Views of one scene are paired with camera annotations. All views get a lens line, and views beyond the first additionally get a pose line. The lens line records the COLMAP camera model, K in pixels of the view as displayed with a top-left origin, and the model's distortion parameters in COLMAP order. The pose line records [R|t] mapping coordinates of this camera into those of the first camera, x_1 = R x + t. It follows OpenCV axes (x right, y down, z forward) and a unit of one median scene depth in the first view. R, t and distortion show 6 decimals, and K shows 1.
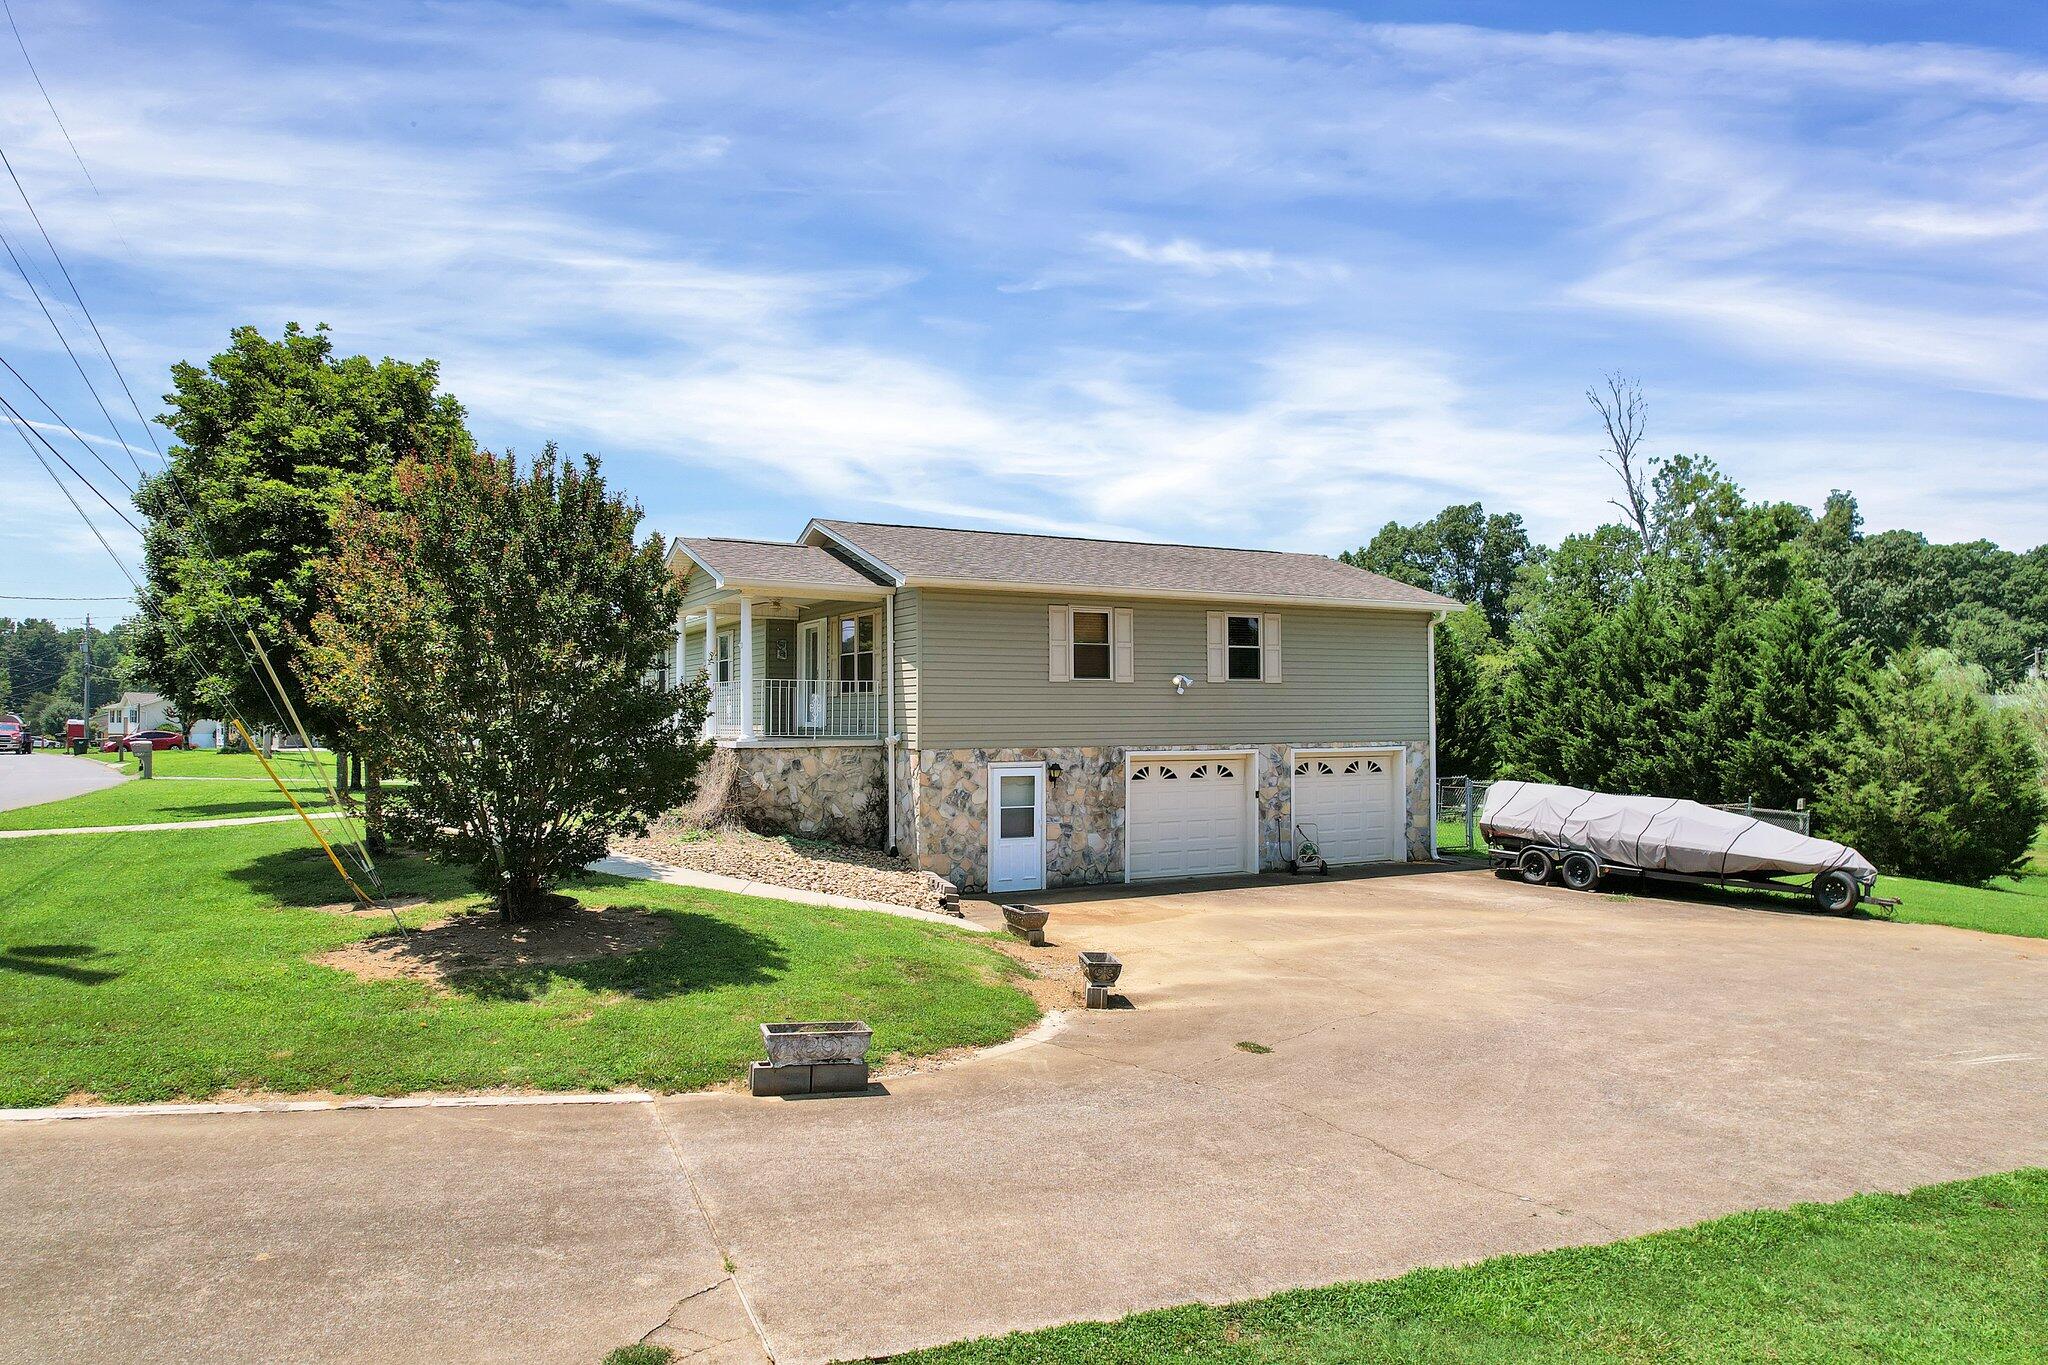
lens RADIAL K [[1307.8, 0, 1032.9], [0, 1307.8, 698.2], [0, 0, 1]] dist [-0.065644, 0.050295]
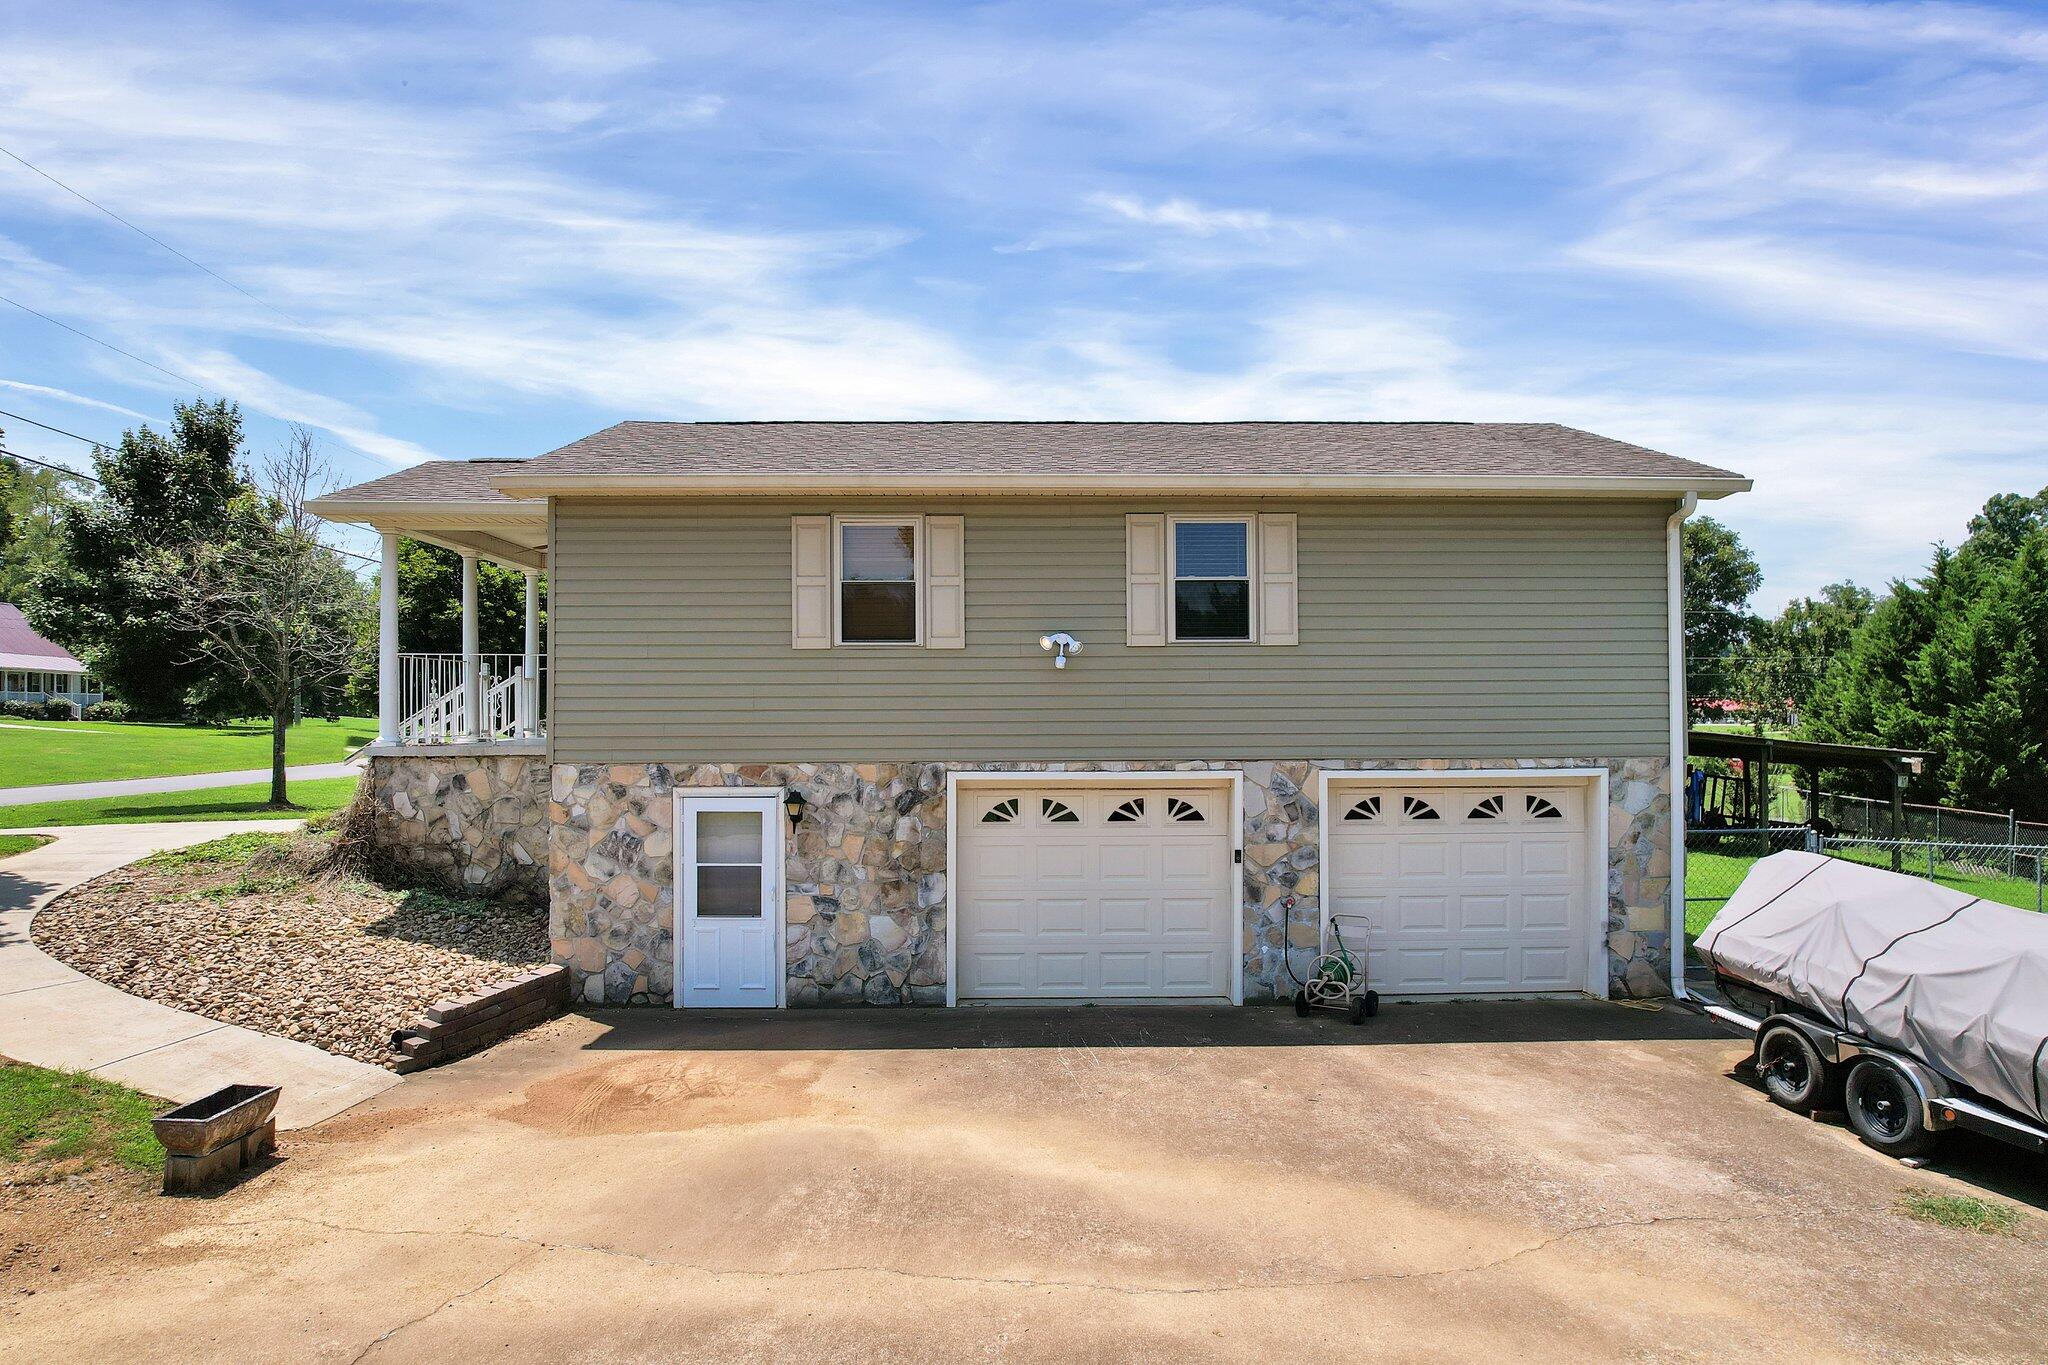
lens RADIAL K [[1307.8, 0, 1032.9], [0, 1307.8, 698.2], [0, 0, 1]] dist [-0.065644, 0.050295]
pose [[0.893729, -0.003146, -0.448597, 0.334218], [0.007107, 0.999949, 0.007146, 0.005123], [0.448552, -0.009574, 0.893706, 0.487600]]
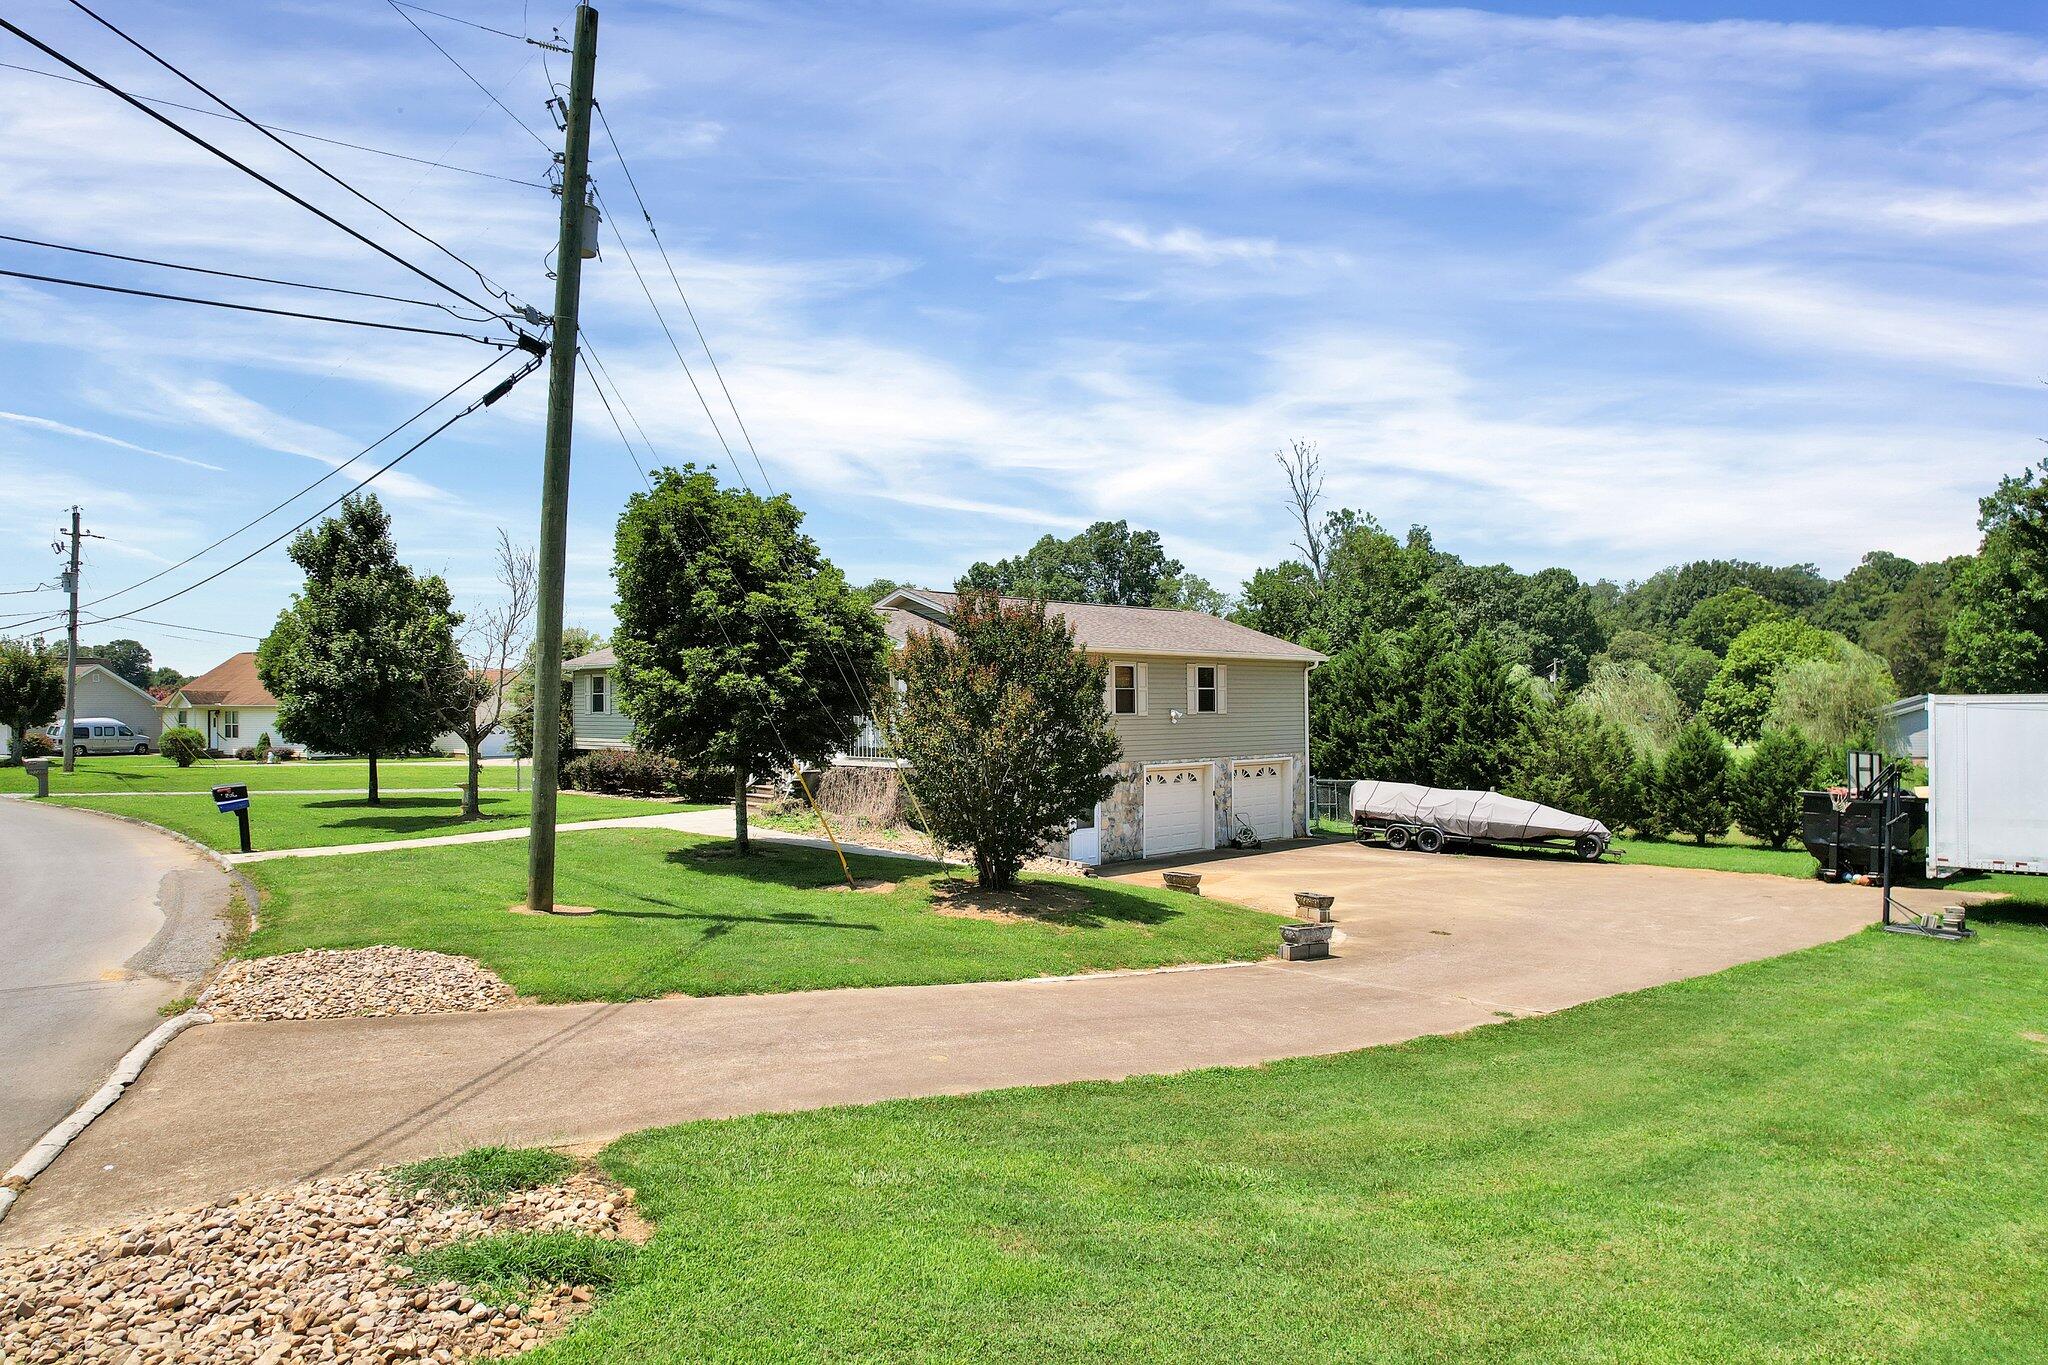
lens RADIAL K [[1307.8, 0, 1032.9], [0, 1307.8, 698.2], [0, 0, 1]] dist [-0.065644, 0.050295]
pose [[0.952949, 0.001195, 0.303128, -0.439794], [-0.003594, 0.999966, 0.007357, -0.038306], [-0.303109, -0.008100, 0.952921, -0.280582]]
